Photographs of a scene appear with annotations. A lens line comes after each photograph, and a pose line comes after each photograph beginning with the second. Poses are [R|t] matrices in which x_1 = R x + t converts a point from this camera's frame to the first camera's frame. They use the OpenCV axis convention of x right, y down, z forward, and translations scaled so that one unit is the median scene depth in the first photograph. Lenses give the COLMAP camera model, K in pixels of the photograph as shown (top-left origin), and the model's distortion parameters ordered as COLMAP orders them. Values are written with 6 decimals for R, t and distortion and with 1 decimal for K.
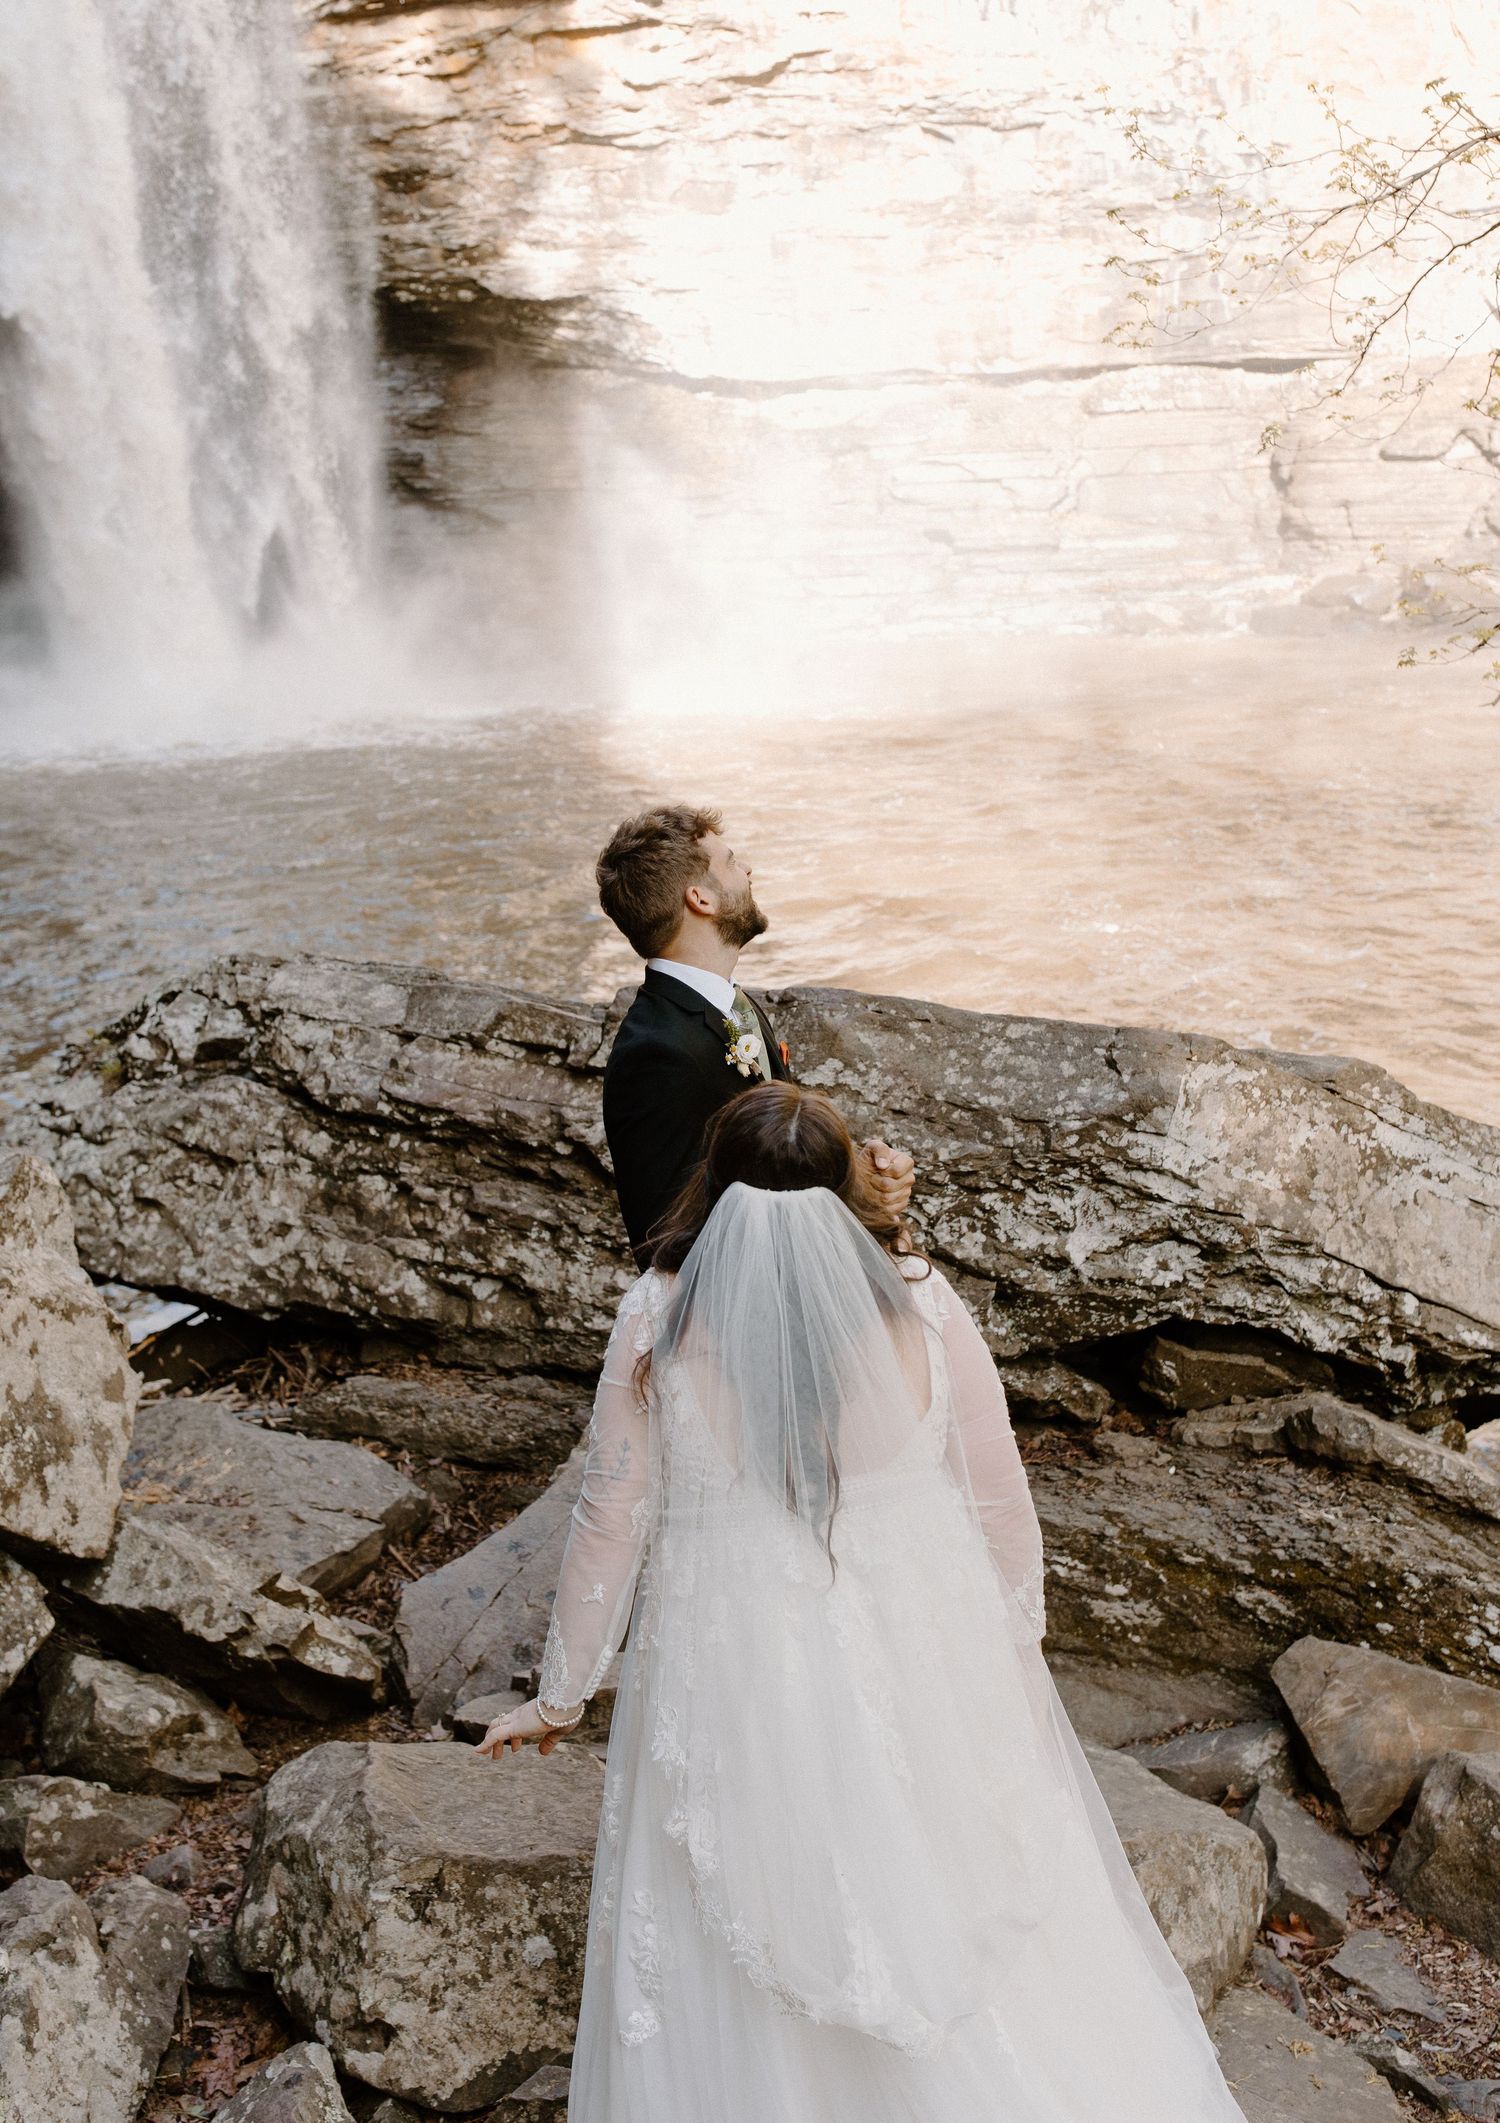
lens RADIAL K [[2337.7, 0, 744.6], [0, 2337.7, 914.8], [0, 0, 1]] dist [0.008523, -0.010081]
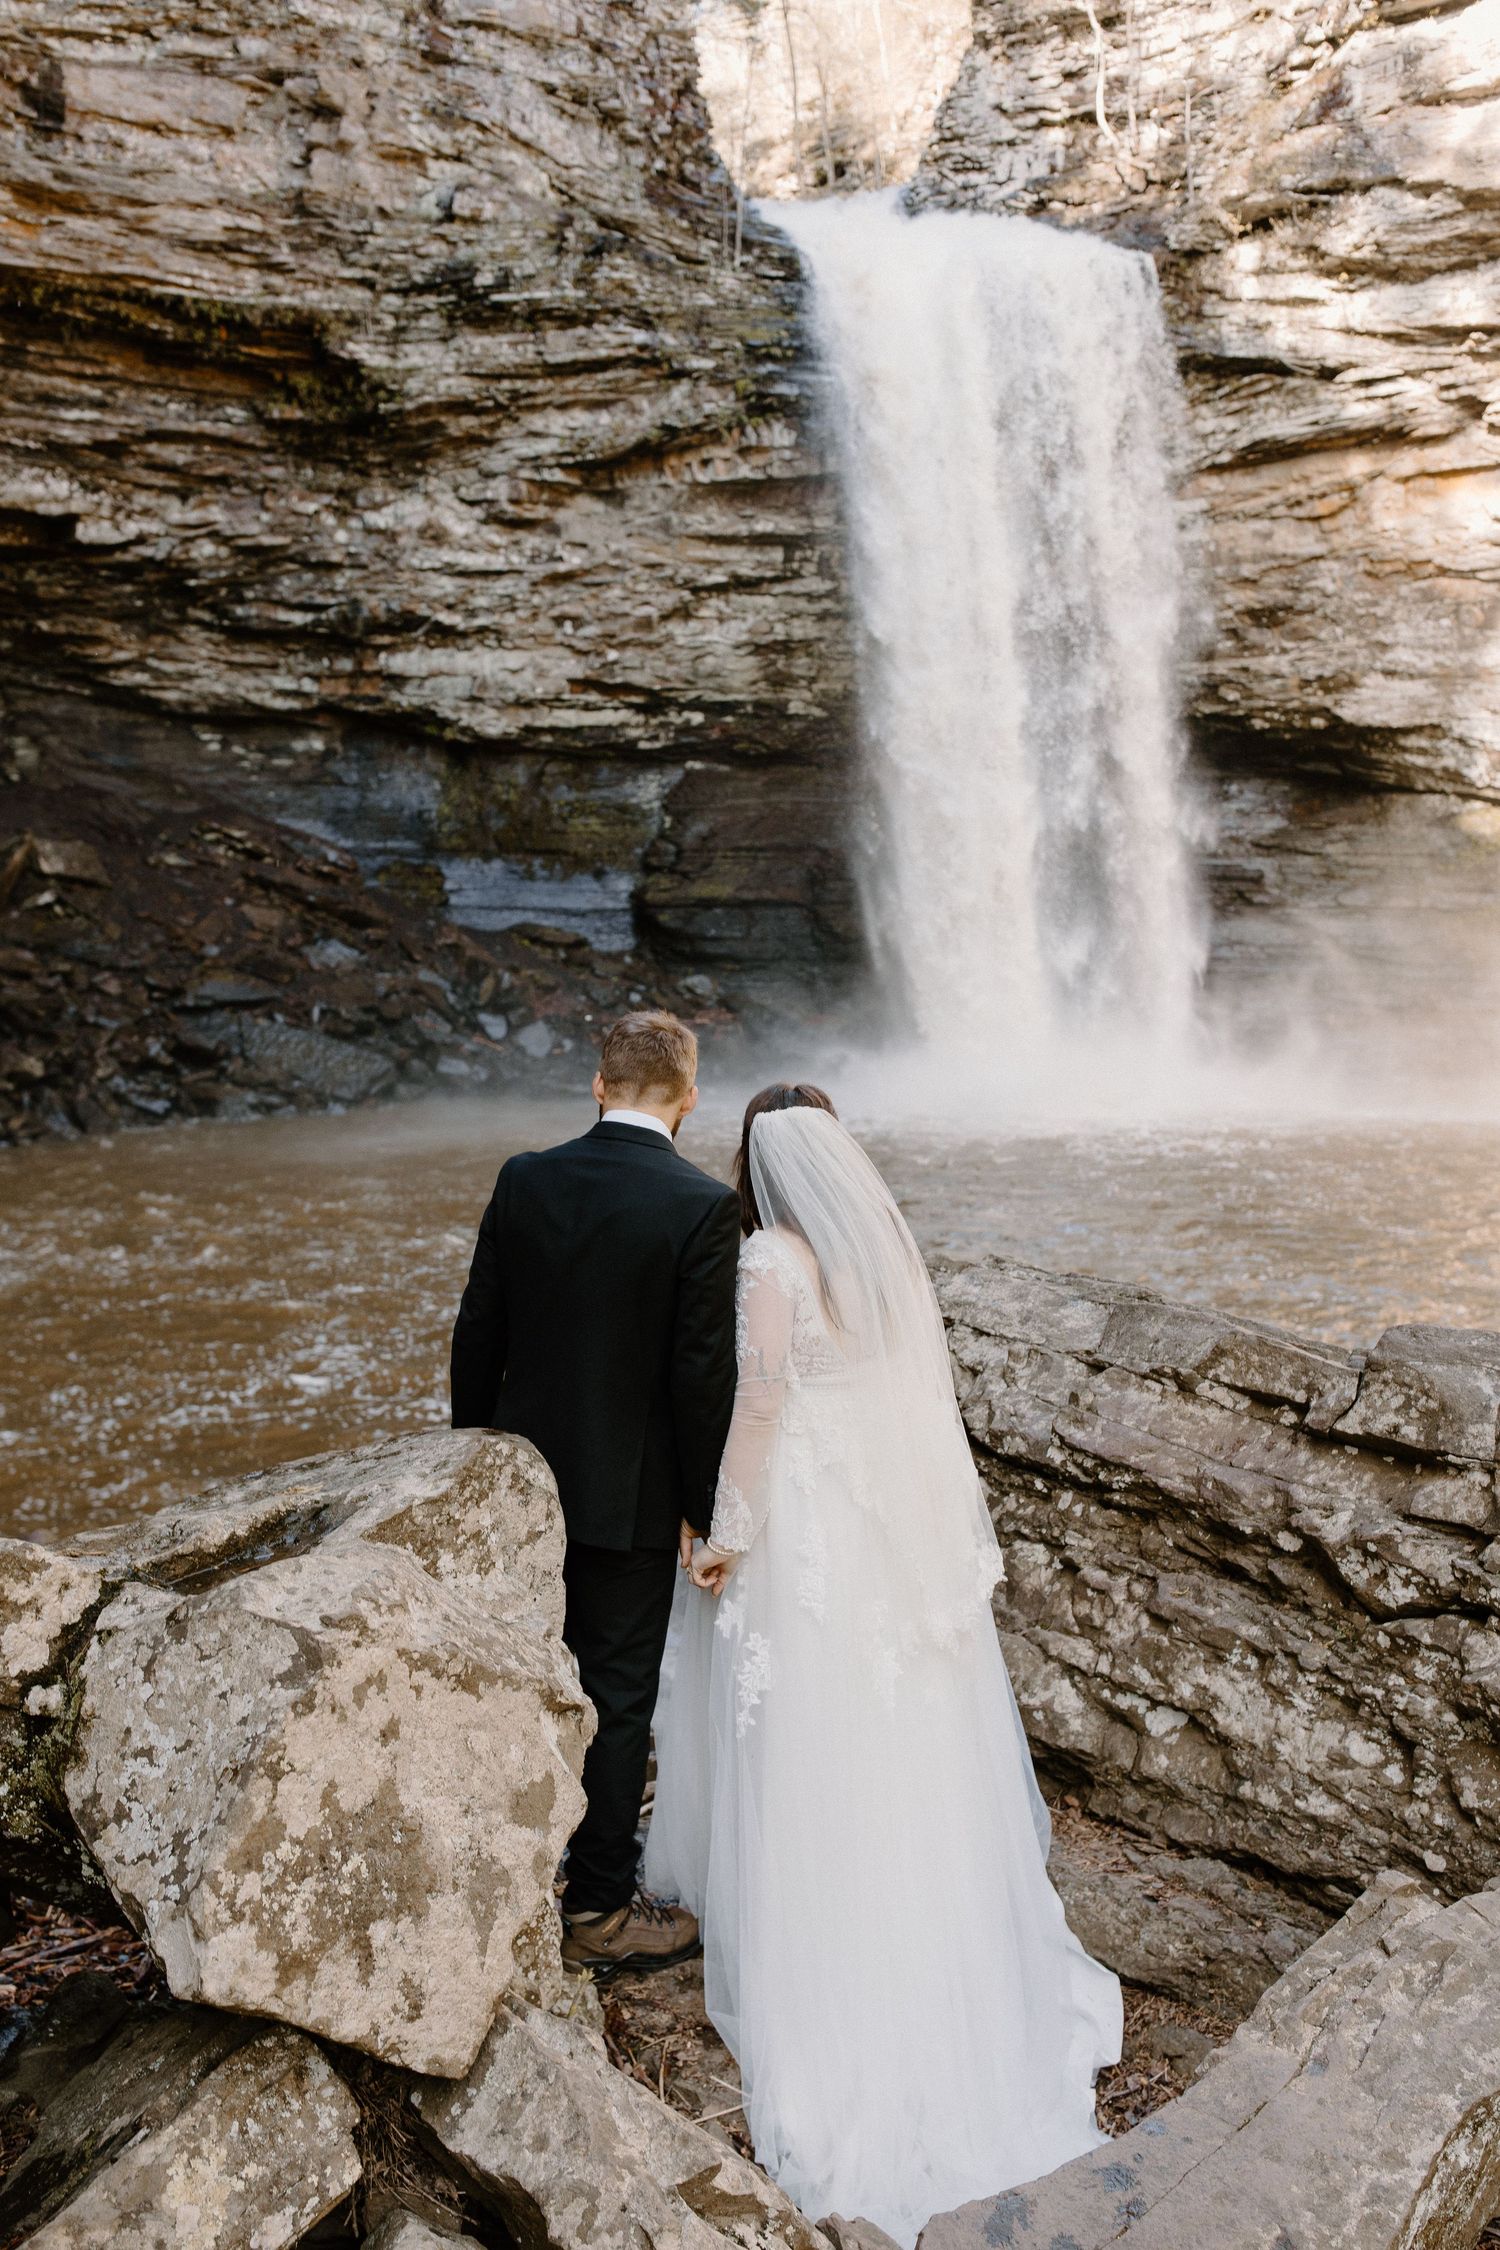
lens RADIAL K [[2129.1, 0, 755.6], [0, 2129.1, 1131.4], [0, 0, 1]] dist [0.014819, -0.019209]
pose [[0.931806, 0.071340, -0.355877, -0.007490], [-0.100244, 0.992939, -0.063425, 0.037116], [0.348840, 0.094774, 0.932378, 0.365078]]
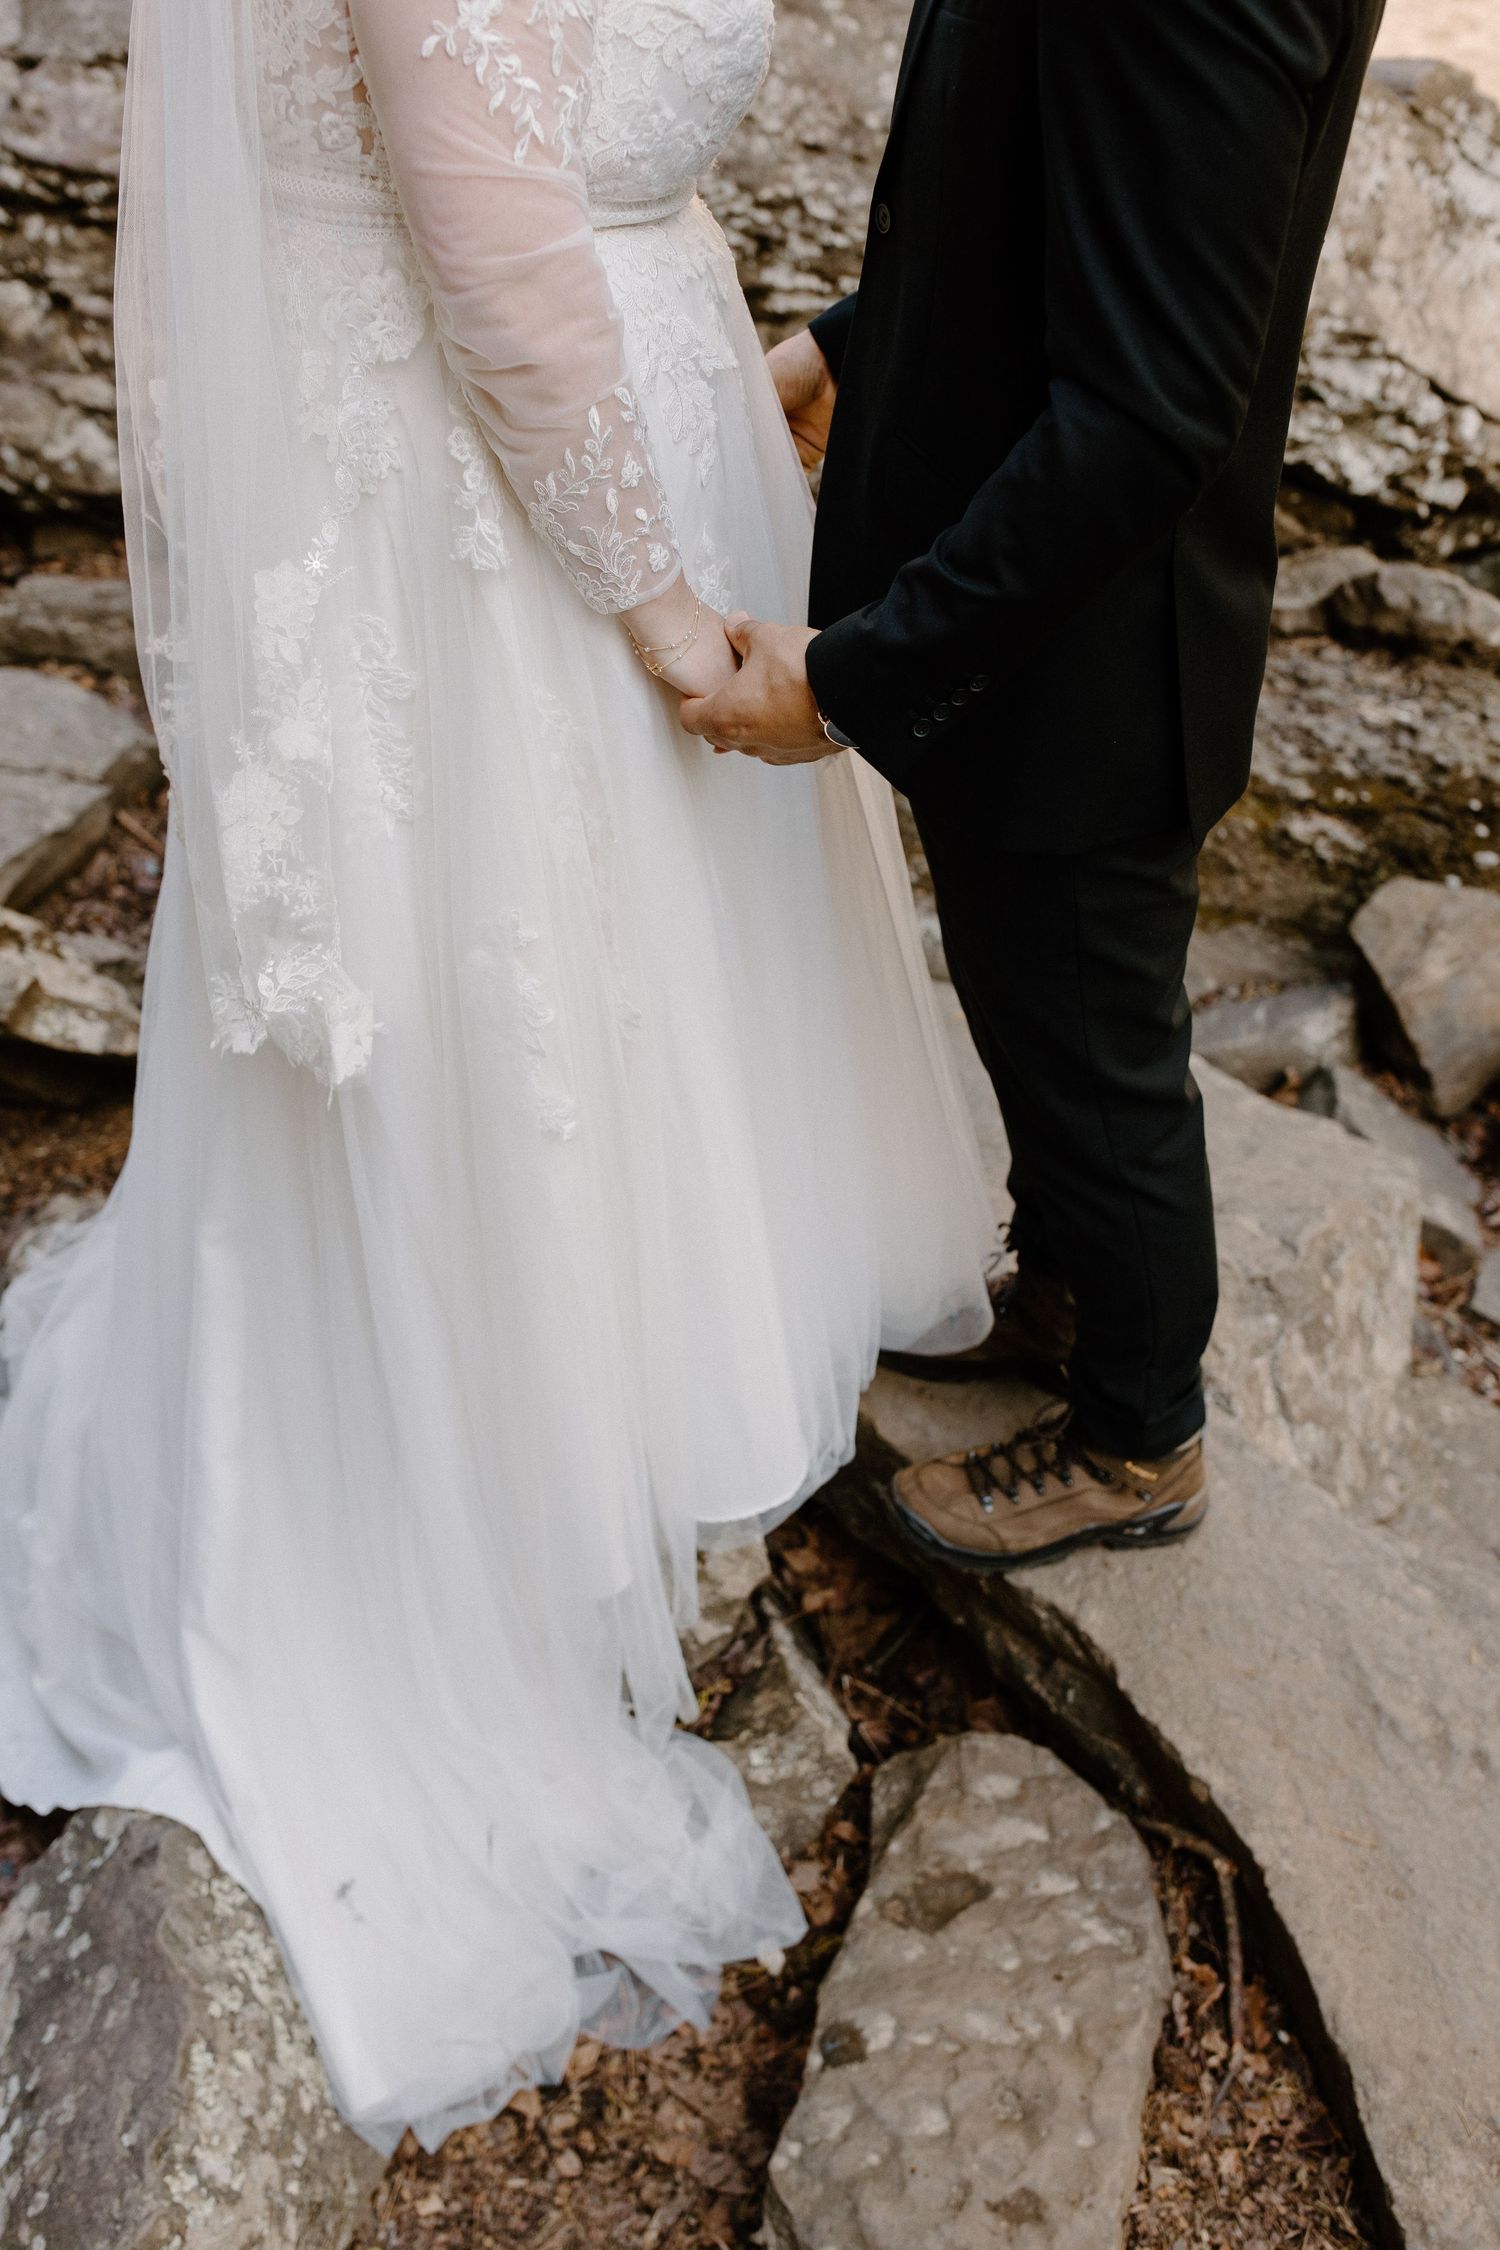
lens RADIAL K [[2135.3, 0, 744.2], [0, 2135.3, 1129.1], [0, 0, 1]] dist [0.005327, 0.007339]
pose [[0.986663, -0.078112, 0.142813, -0.063257], [0.006010, 0.894226, 0.447575, 0.062090], [-0.162668, -0.440747, 0.882769, 0.341900]]
